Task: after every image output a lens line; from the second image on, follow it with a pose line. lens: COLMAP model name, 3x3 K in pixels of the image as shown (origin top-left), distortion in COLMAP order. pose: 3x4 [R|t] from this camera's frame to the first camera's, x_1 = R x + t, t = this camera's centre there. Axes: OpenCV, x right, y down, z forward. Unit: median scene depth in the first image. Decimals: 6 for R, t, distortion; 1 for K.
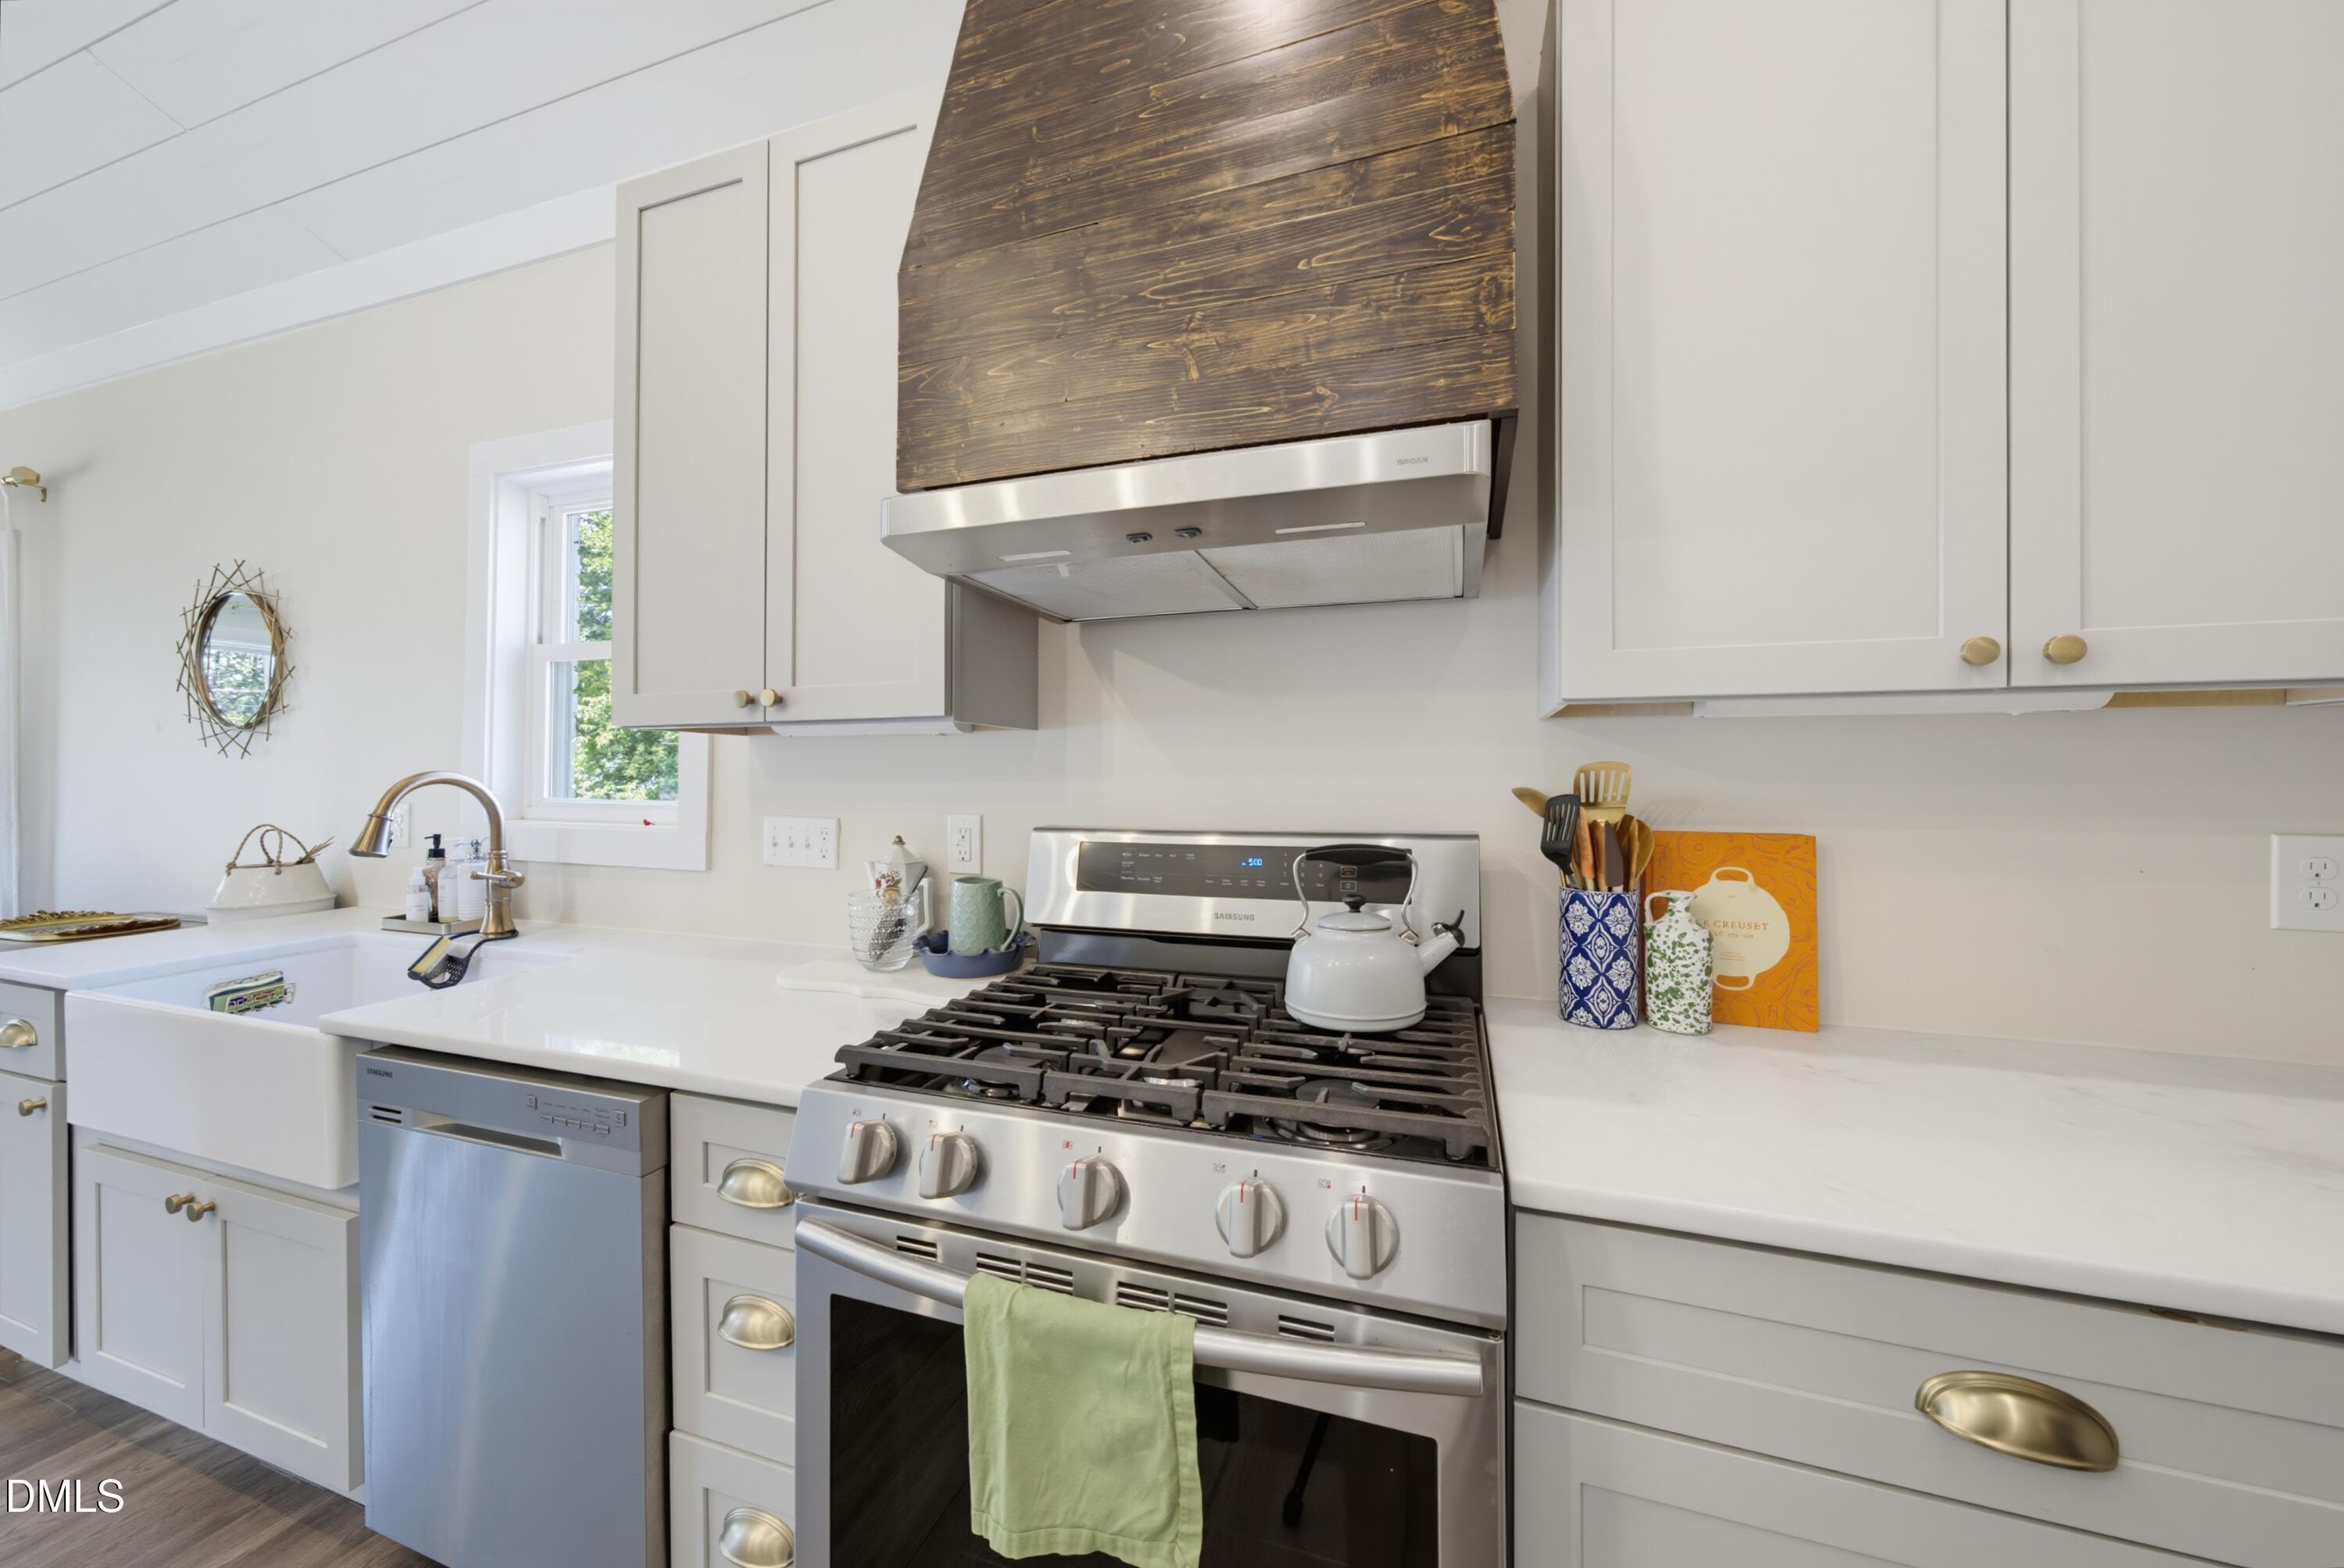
lens RADIAL K [[819.7, 0, 1179.0], [0, 819.7, 776.7], [0, 0, 1]] dist [0.002202, 0.000319]
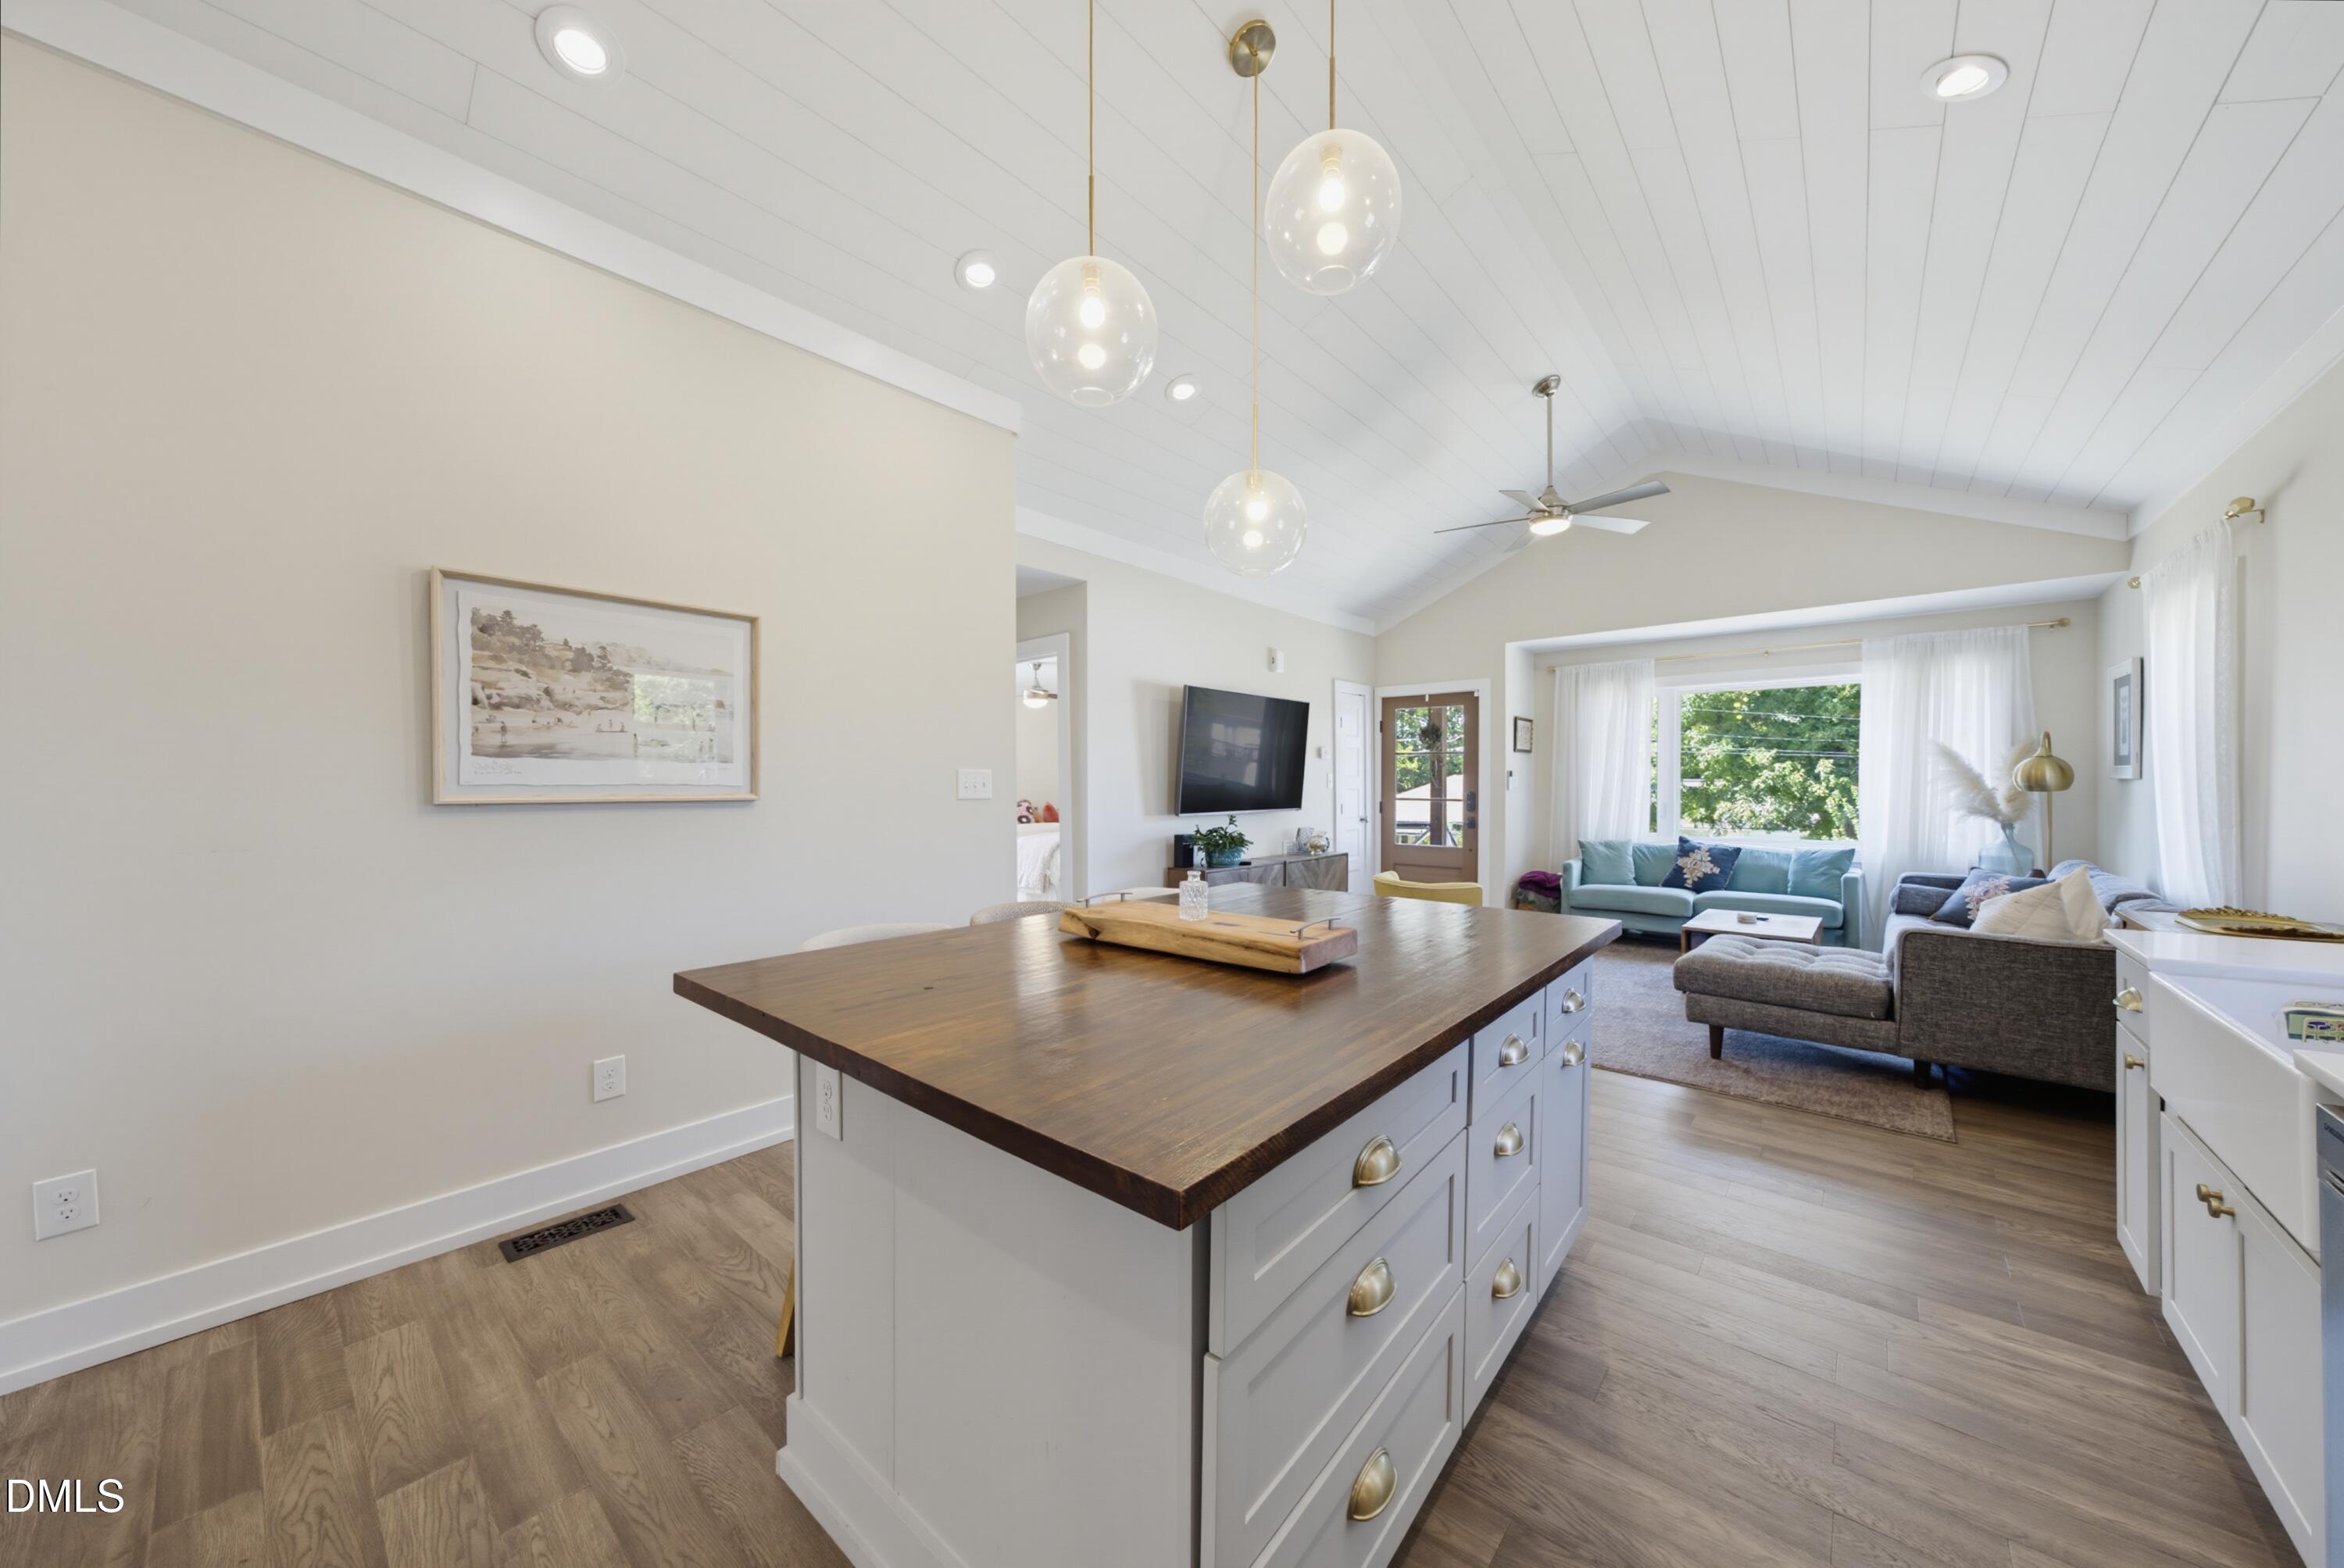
lens RADIAL K [[819.7, 0, 1181.3], [0, 819.7, 794.1], [0, 0, 1]] dist [0.002202, 0.000319]
pose [[-0.360439, 0.008447, -0.932745, 0.271312], [0.008372, 0.999948, 0.005821, -0.006821], [0.932745, -0.005711, -0.360491, 0.207997]]
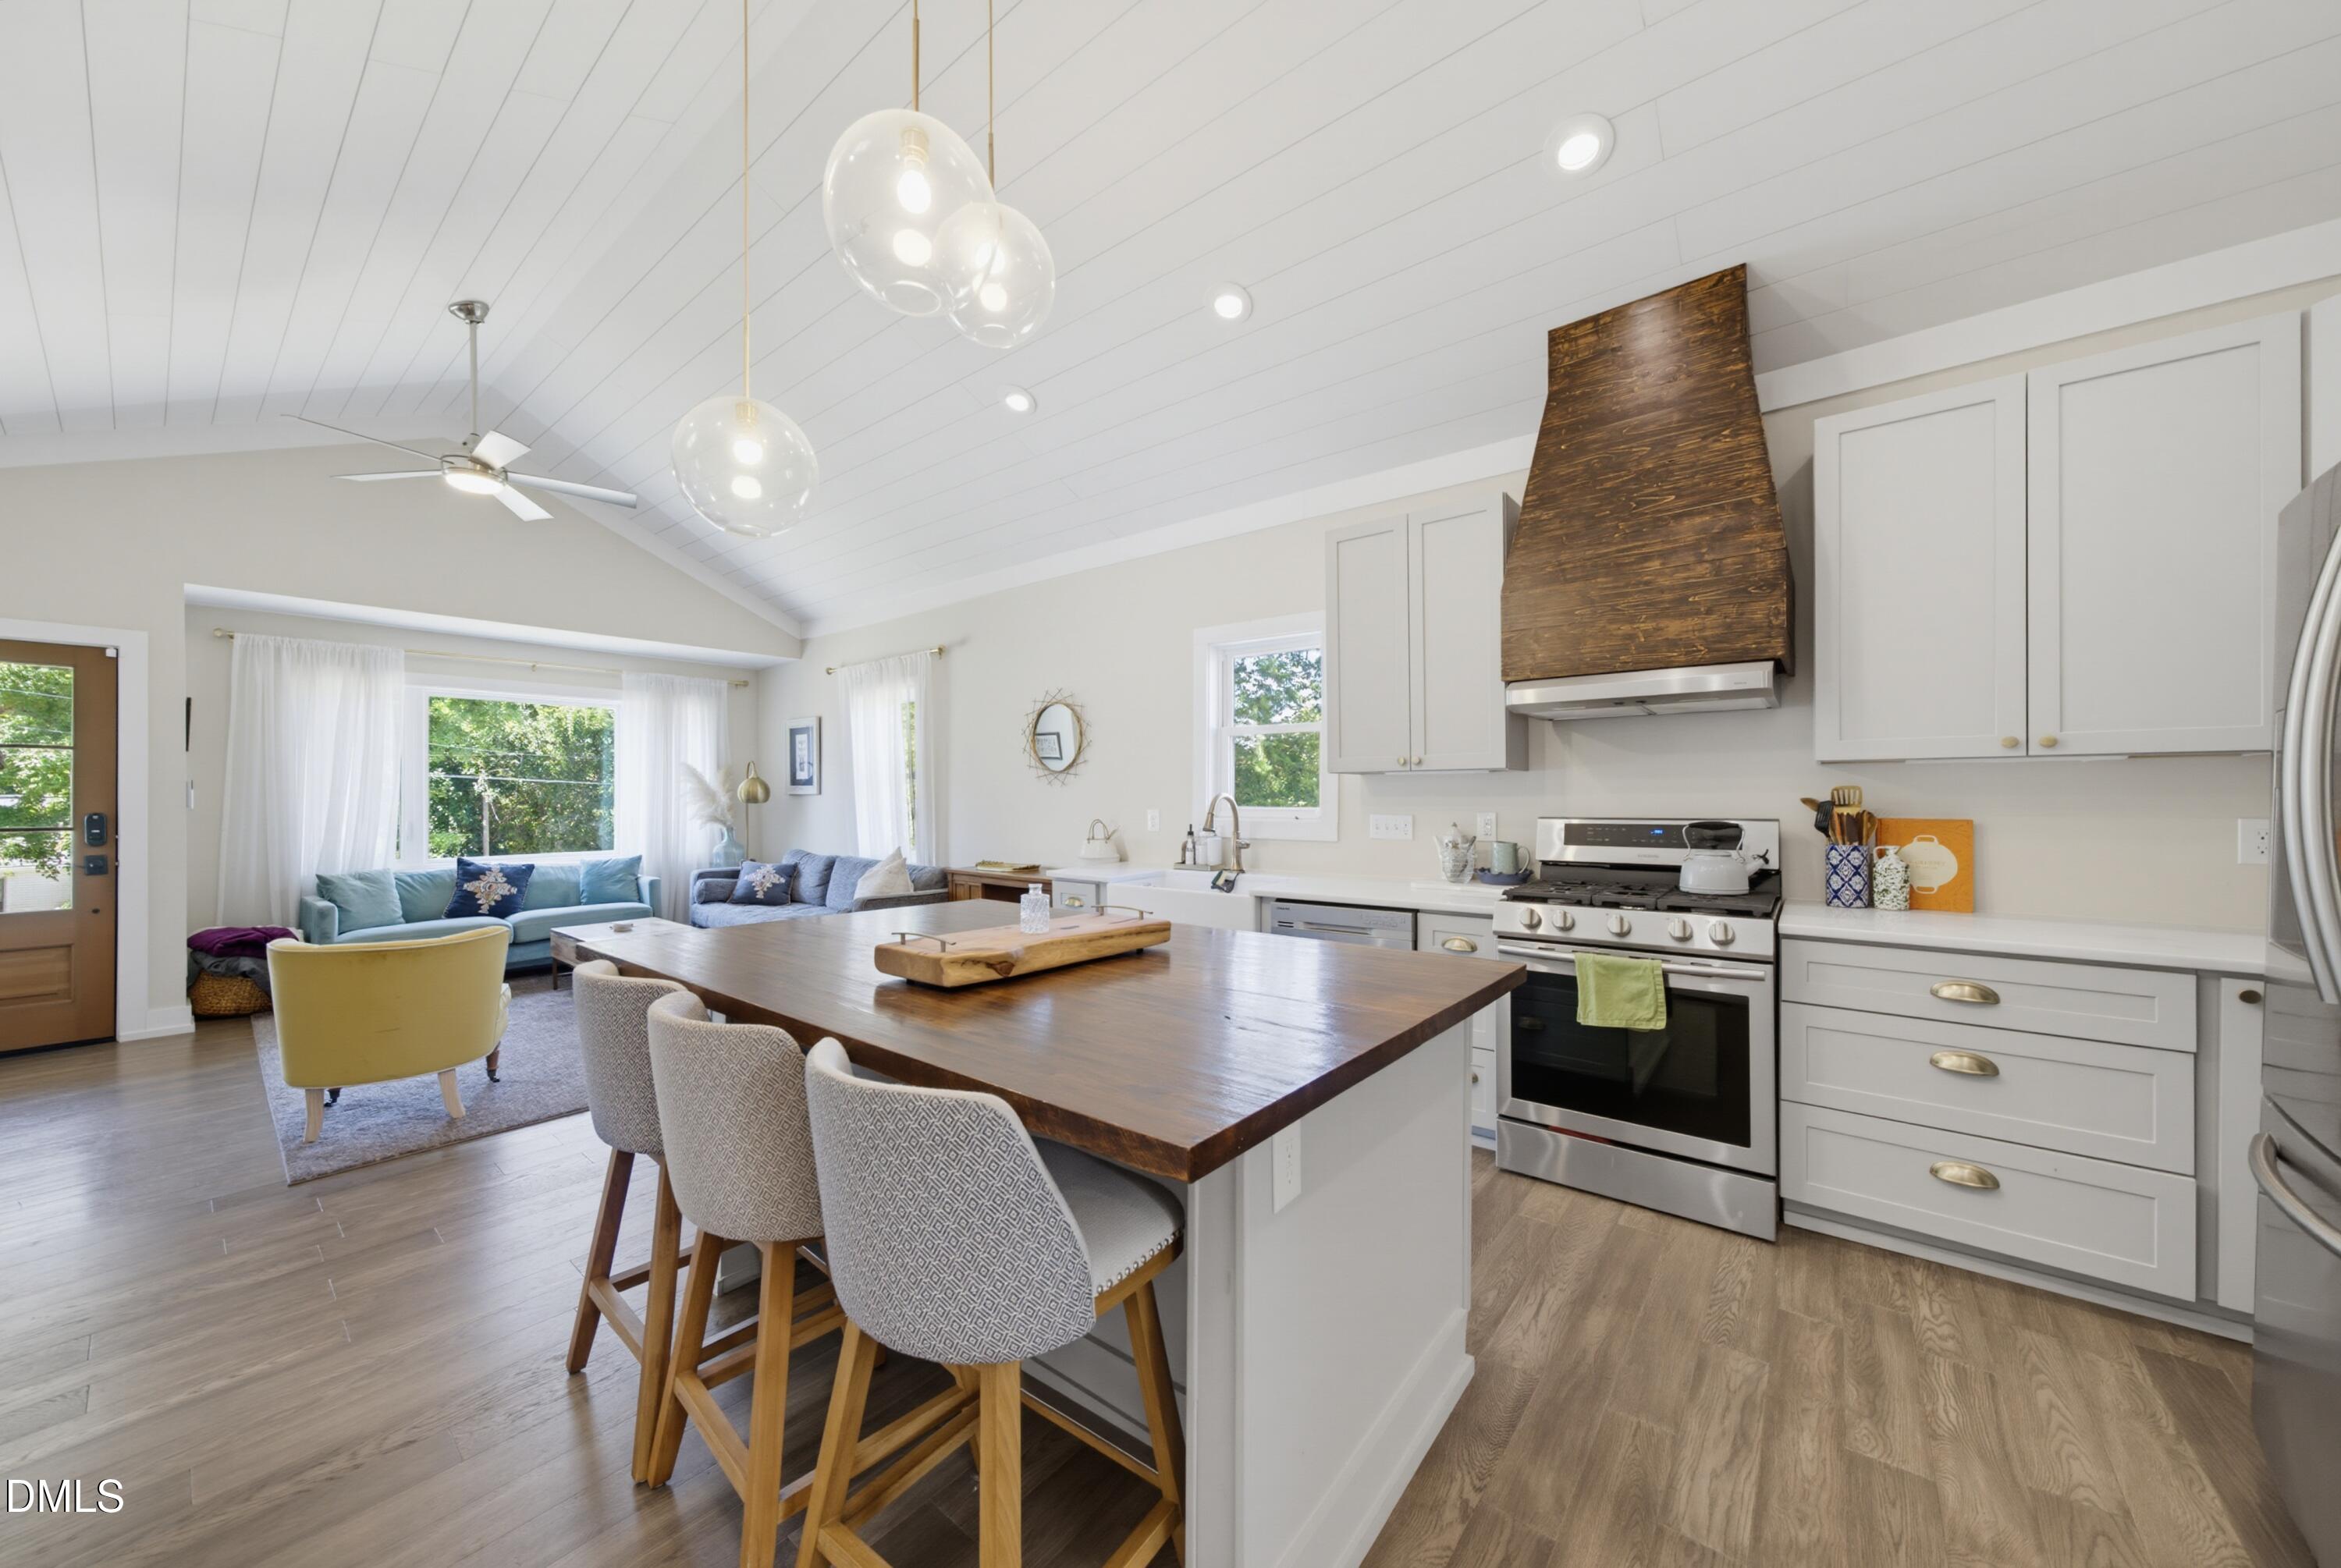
lens RADIAL K [[818.5, 0, 1168.0], [0, 818.5, 797.2], [0, 0, 1]] dist [0.002202, 0.000319]
pose [[0.937703, -0.006674, -0.347375, -0.414381], [0.010184, 0.999914, 0.008278, -0.023114], [0.347290, -0.011300, 0.937690, -1.654950]]
